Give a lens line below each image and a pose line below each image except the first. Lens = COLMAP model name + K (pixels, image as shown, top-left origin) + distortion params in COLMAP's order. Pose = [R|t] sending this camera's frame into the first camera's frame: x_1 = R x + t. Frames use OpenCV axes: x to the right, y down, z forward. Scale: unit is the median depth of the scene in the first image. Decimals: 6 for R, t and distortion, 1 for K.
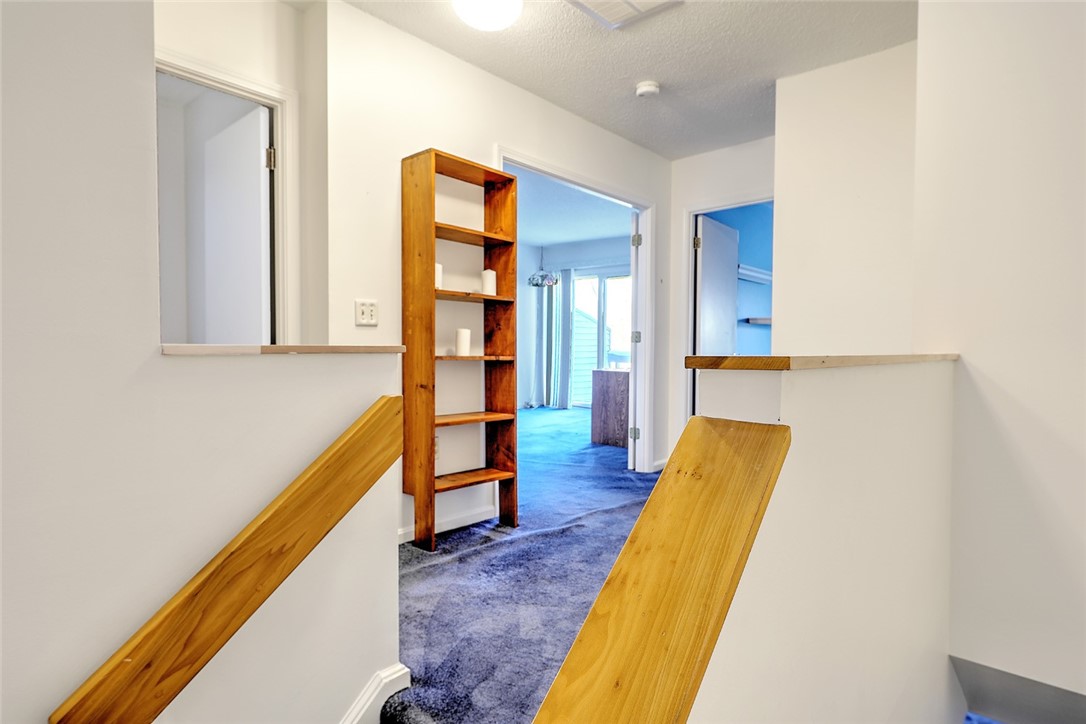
lens RADIAL K [[594.9, 0, 549.7], [0, 594.9, 365.6], [0, 0, 1]] dist [0.012953, 0.000263]
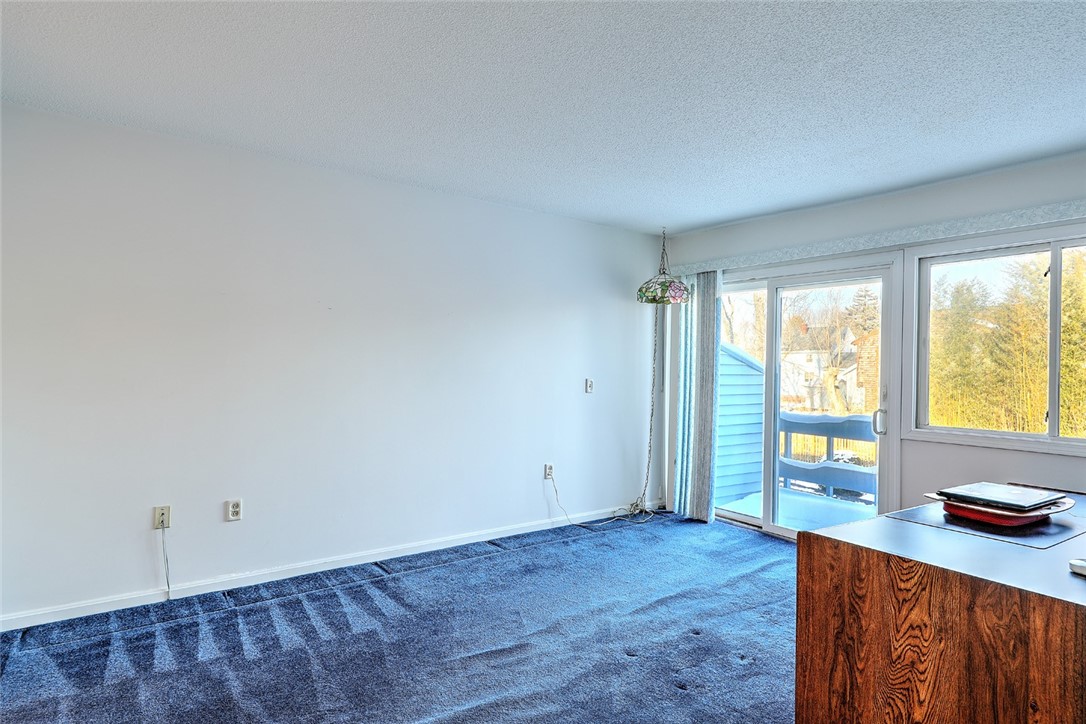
lens RADIAL K [[594.9, 0, 549.8], [0, 594.9, 367.7], [0, 0, 1]] dist [0.012953, 0.000263]
pose [[0.978742, 0.013108, -0.204677, -0.002568], [-0.020150, 0.999273, -0.032360, -0.094126], [0.204104, 0.035796, 0.978295, 0.789837]]
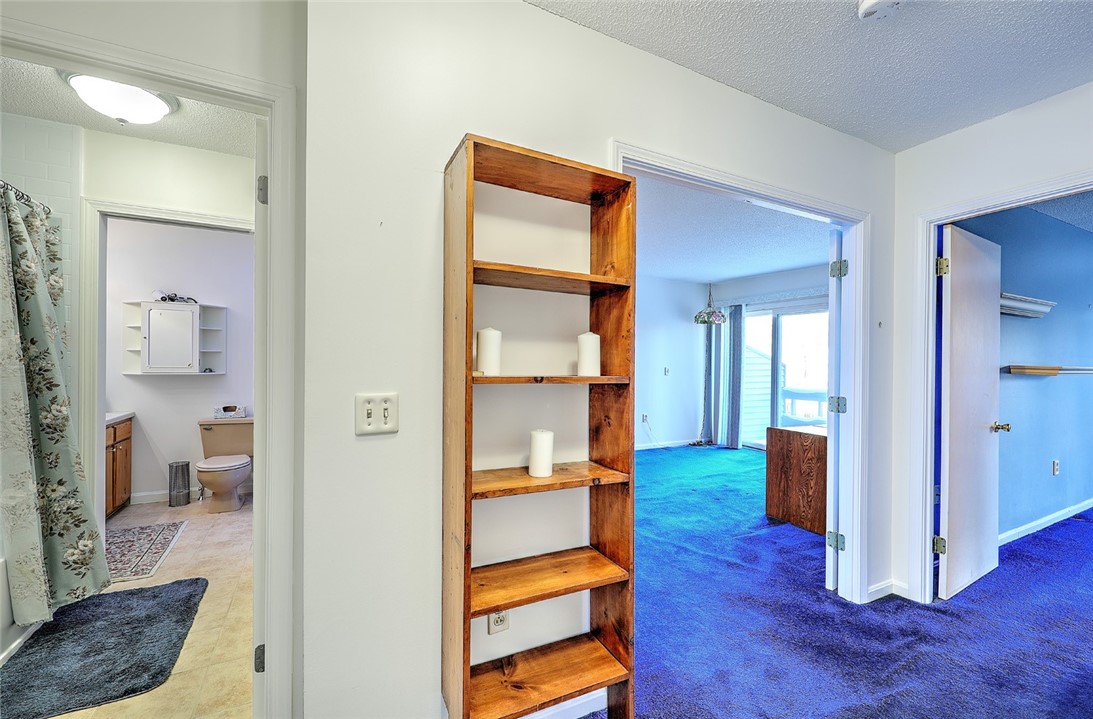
lens RADIAL K [[450.4, 0, 542.1], [0, 450.4, 363.8], [0, 0, 1]] dist [0.001219, -0.000644]
pose [[0.926916, 0.001995, -0.375264, 0.019469], [-0.013291, 0.999533, -0.027517, -0.076589], [0.375034, 0.030494, 0.926509, 0.366553]]
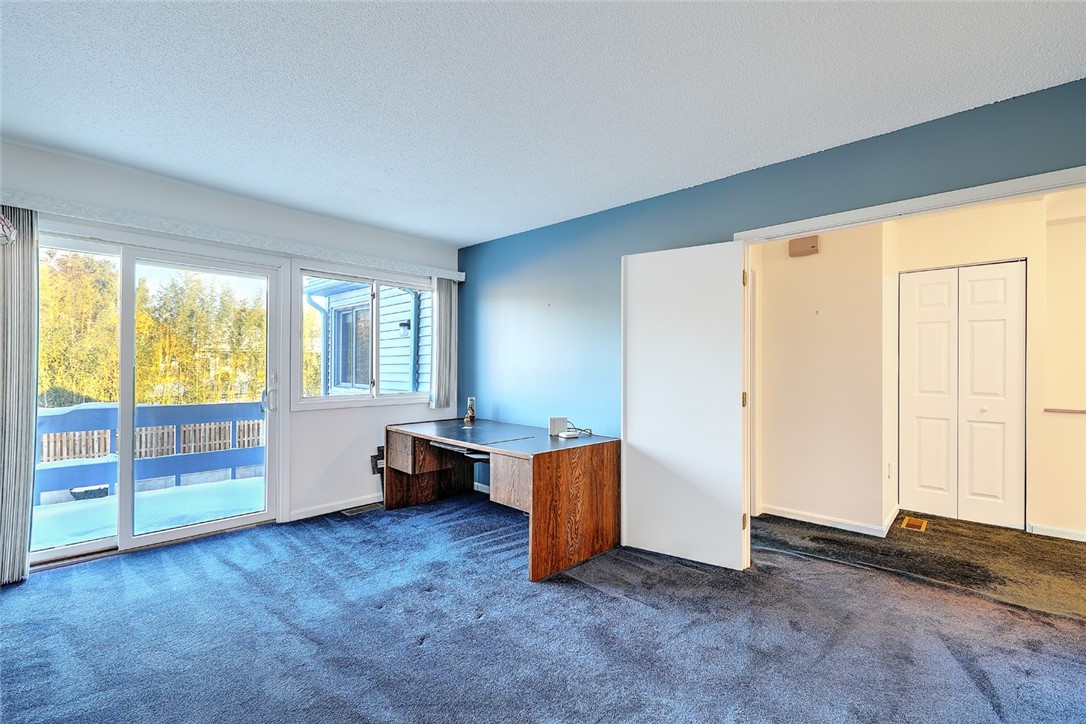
lens RADIAL K [[473.8, 0, 538.7], [0, 473.8, 362.4], [0, 0, 1]] dist [0.018680, 0.000126]
pose [[0.036870, -0.002390, 0.999317, -0.492627], [0.026454, 0.999649, 0.001414, -0.105387], [-0.998970, 0.026384, 0.036920, 1.236656]]
